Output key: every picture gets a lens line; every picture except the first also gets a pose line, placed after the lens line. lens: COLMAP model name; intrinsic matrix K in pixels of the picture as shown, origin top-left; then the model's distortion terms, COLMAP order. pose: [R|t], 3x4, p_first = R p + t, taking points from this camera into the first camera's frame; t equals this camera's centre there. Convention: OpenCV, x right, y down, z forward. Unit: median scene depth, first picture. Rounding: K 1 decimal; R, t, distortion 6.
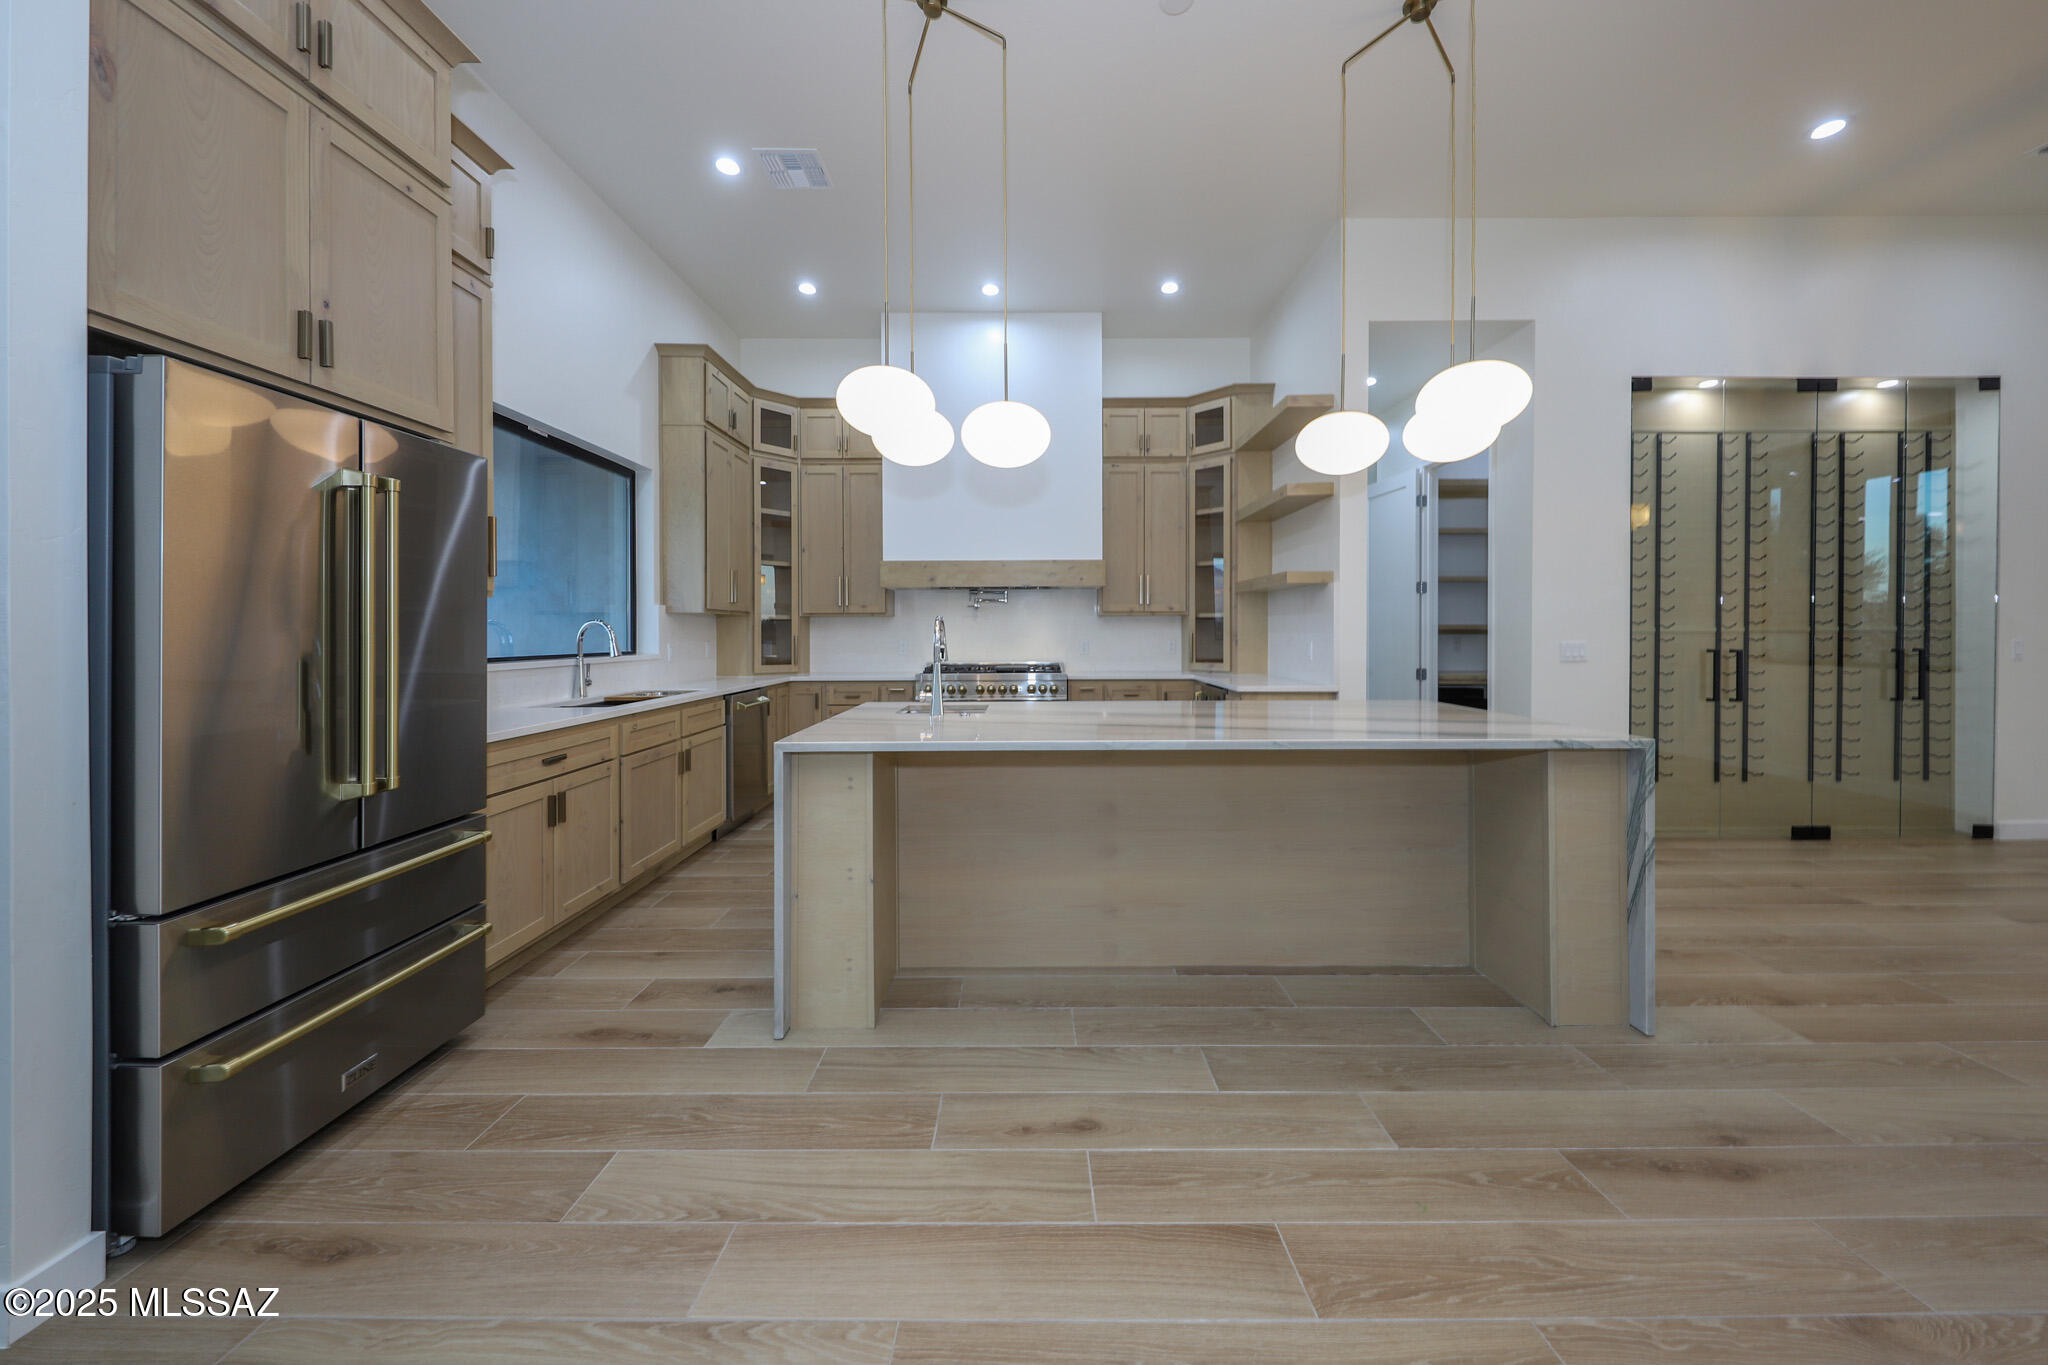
lens RADIAL K [[784.1, 0, 1027.0], [0, 784.1, 629.2], [0, 0, 1]] dist [0.000825, -0.000722]
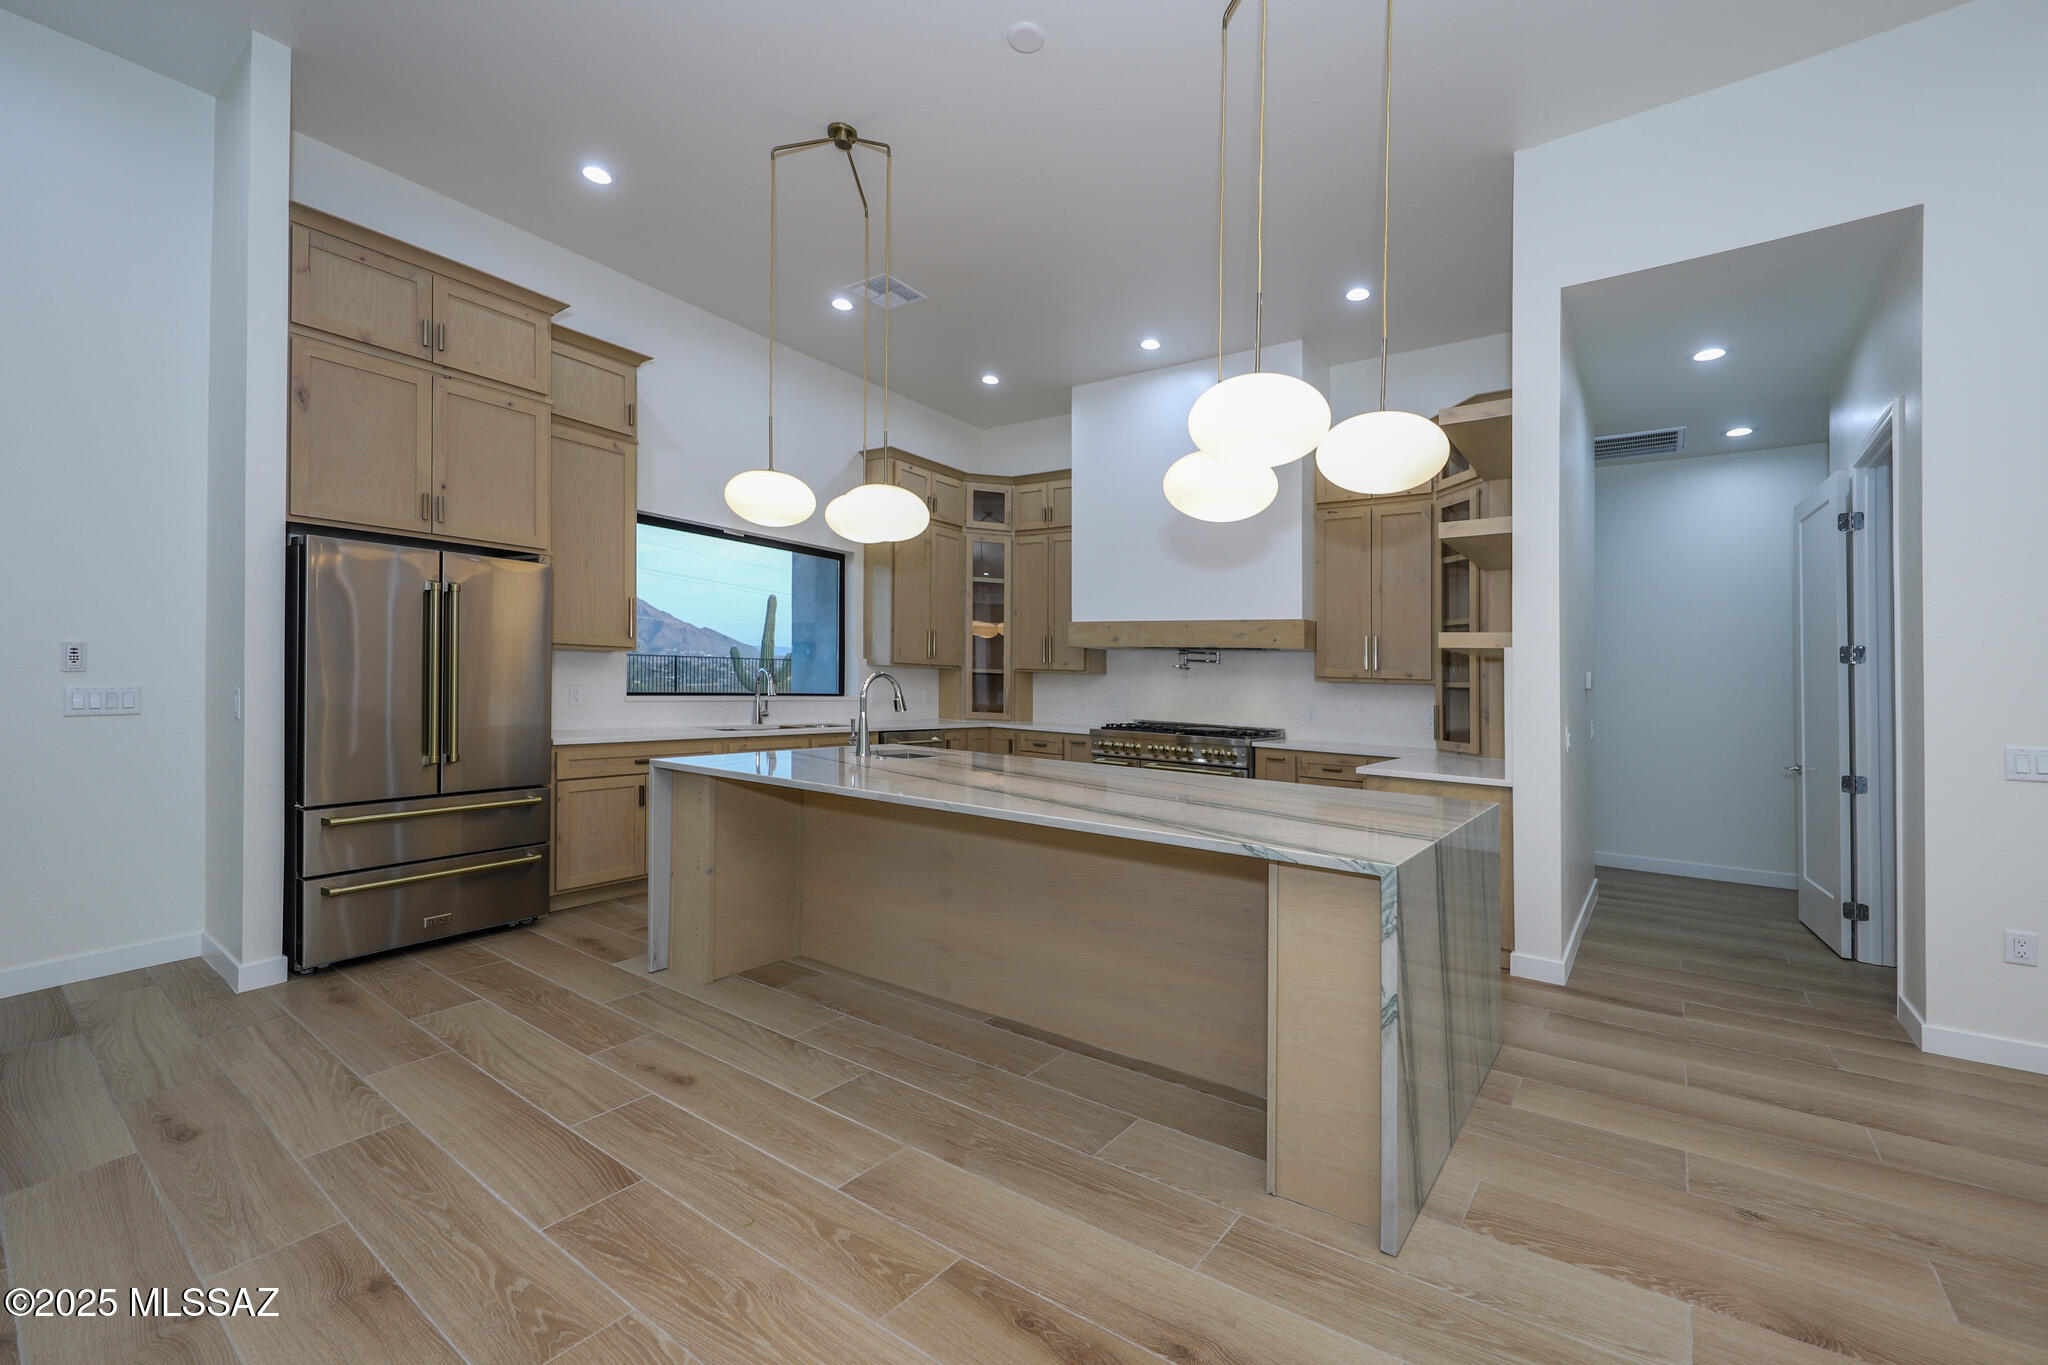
lens RADIAL K [[758.6, 0, 1024.0], [0, 758.6, 682.5], [0, 0, 1]] dist [-0.003377, 0.000053]
pose [[0.848361, 0.036191, -0.528179, 0.906996], [-0.038274, 0.999243, 0.006992, -0.023270], [0.528032, 0.014284, 0.849104, 0.199824]]
